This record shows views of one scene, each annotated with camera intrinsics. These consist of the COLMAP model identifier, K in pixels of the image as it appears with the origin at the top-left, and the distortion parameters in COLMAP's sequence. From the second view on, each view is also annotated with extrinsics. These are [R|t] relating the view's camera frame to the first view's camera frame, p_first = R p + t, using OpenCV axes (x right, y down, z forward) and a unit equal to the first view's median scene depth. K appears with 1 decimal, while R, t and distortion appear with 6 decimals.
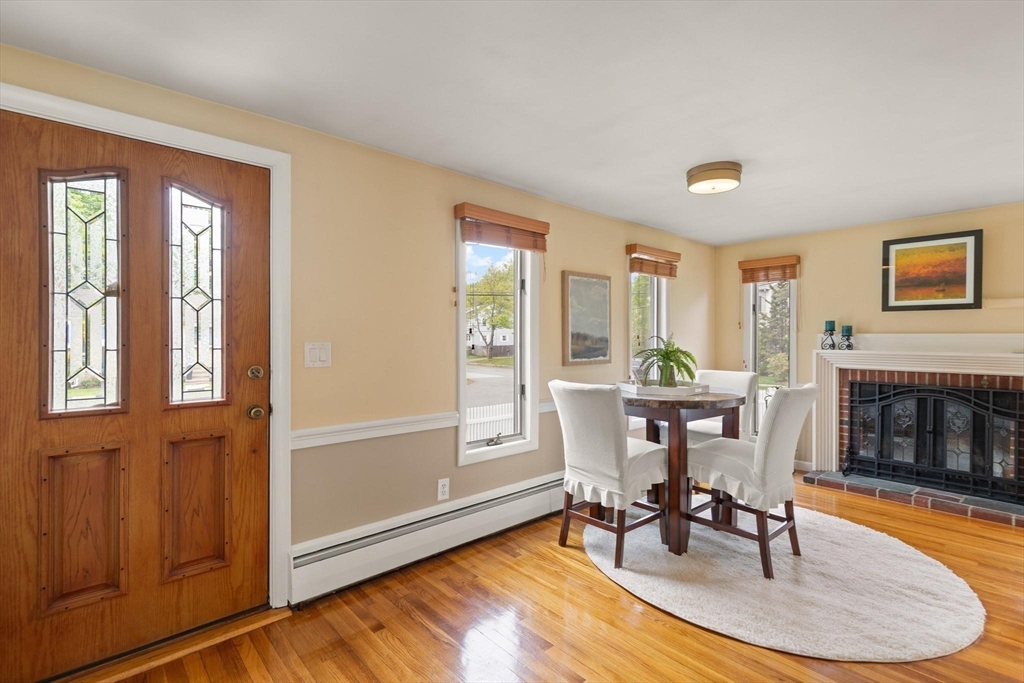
lens RADIAL K [[473.1, 0, 512.0], [0, 473.1, 341.5], [0, 0, 1]] dist [-0.001737, -0.000644]
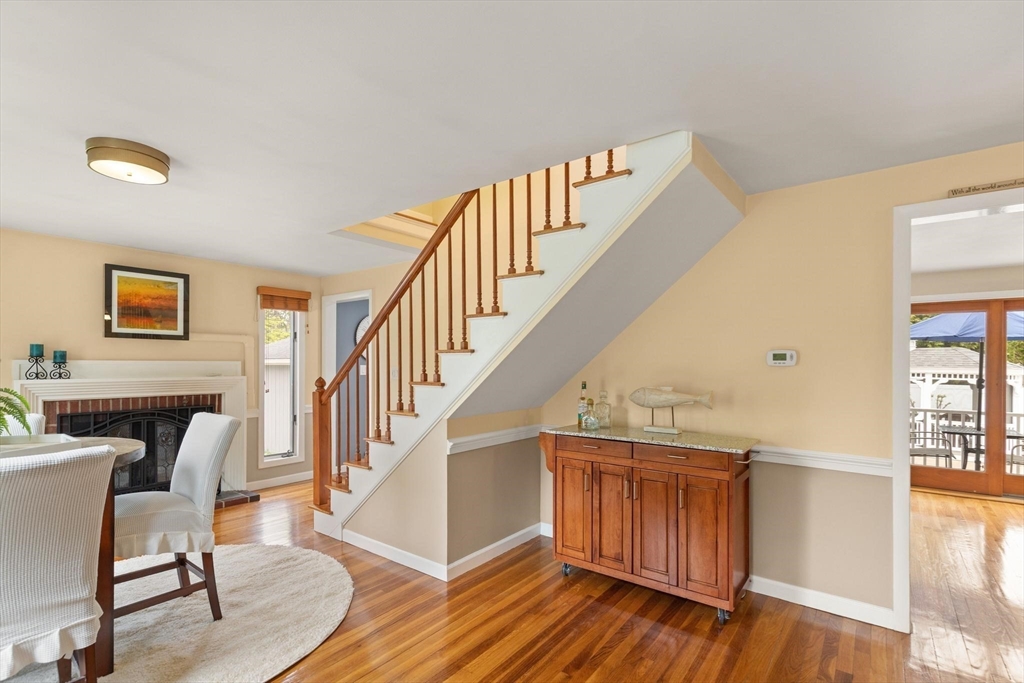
lens RADIAL K [[484.0, 0, 511.5], [0, 484.0, 363.0], [0, 0, 1]] dist [0.003330, -0.000211]
pose [[-0.182445, -0.004066, 0.983208, -0.376390], [0.005549, 0.999971, 0.005165, -0.013692], [-0.983200, 0.006399, -0.182417, 0.421884]]
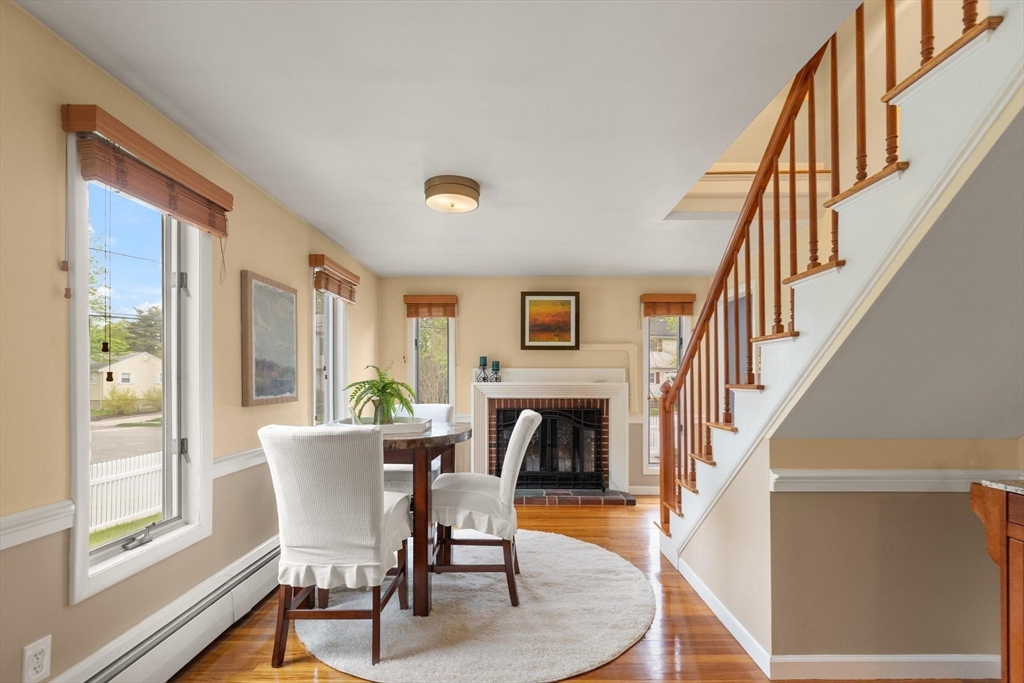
lens RADIAL K [[472.6, 0, 516.1], [0, 472.6, 377.5], [0, 0, 1]] dist [0.001504, -0.000461]
pose [[0.665496, -0.001280, 0.746400, -0.145786], [0.008061, 0.999953, -0.005472, 0.015854], [-0.746357, 0.009658, 0.665475, 0.232919]]
